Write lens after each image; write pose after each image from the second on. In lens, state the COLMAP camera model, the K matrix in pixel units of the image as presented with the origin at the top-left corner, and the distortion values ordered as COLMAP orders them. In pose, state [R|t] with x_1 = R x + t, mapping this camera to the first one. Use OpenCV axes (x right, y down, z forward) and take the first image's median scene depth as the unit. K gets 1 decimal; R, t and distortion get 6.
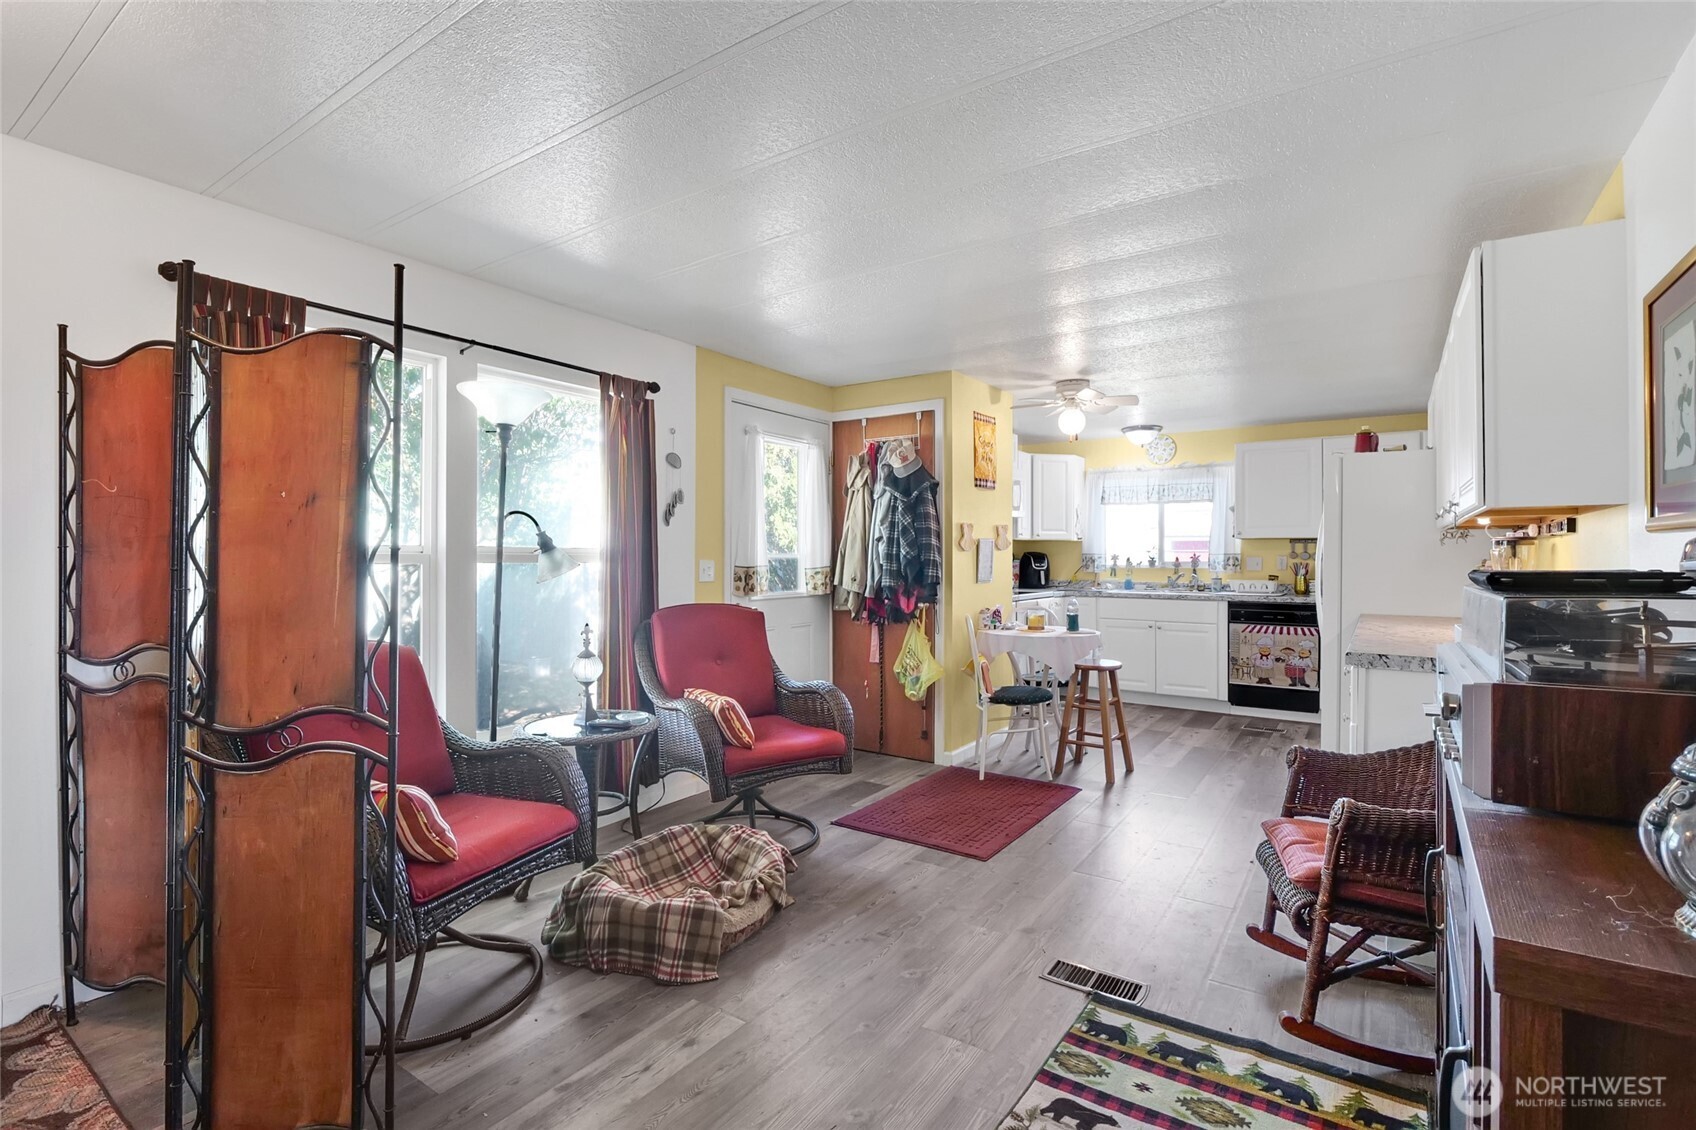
lens RADIAL K [[789.4, 0, 837.4], [0, 789.4, 553.0], [0, 0, 1]] dist [-0.017880, 0.003143]
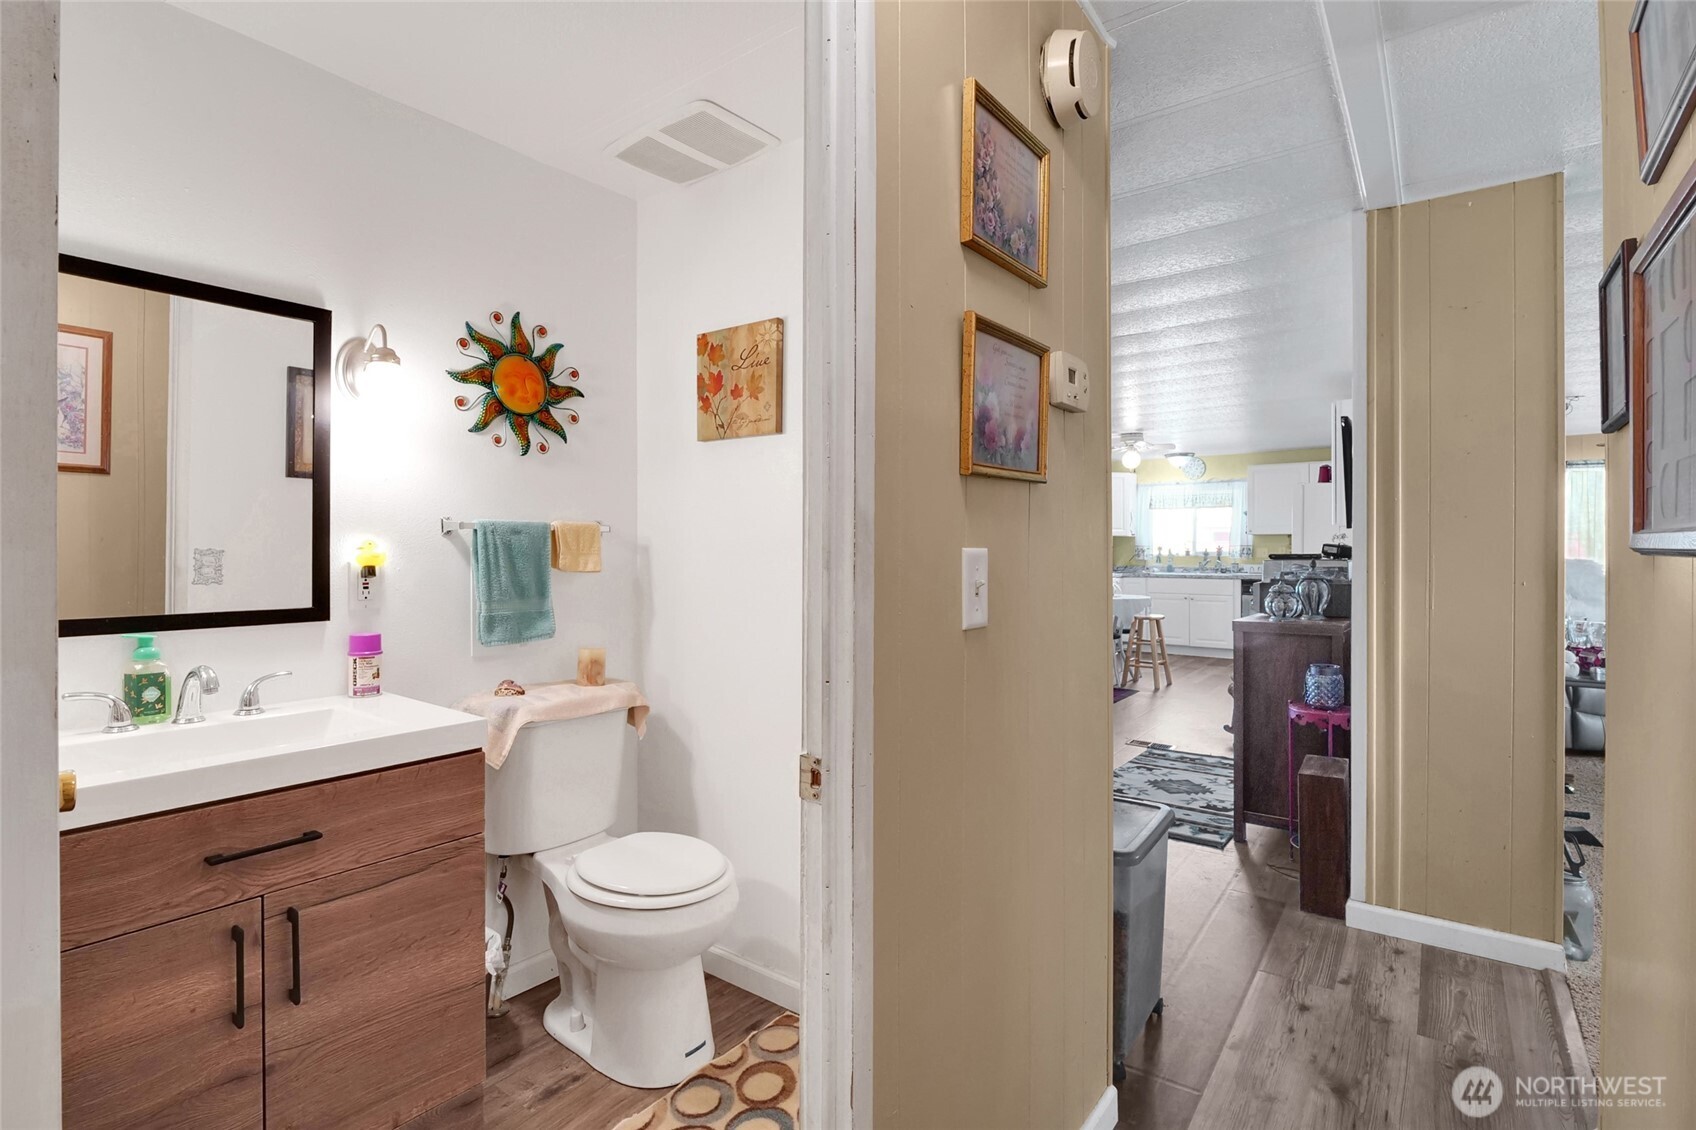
lens RADIAL K [[789.4, 0, 846.5], [0, 789.4, 553.6], [0, 0, 1]] dist [-0.017880, 0.003143]
pose [[0.999166, -0.004630, -0.040571, -0.174803], [0.005134, 0.999911, 0.012320, -0.006947], [0.040510, -0.012518, 0.999101, -0.499104]]
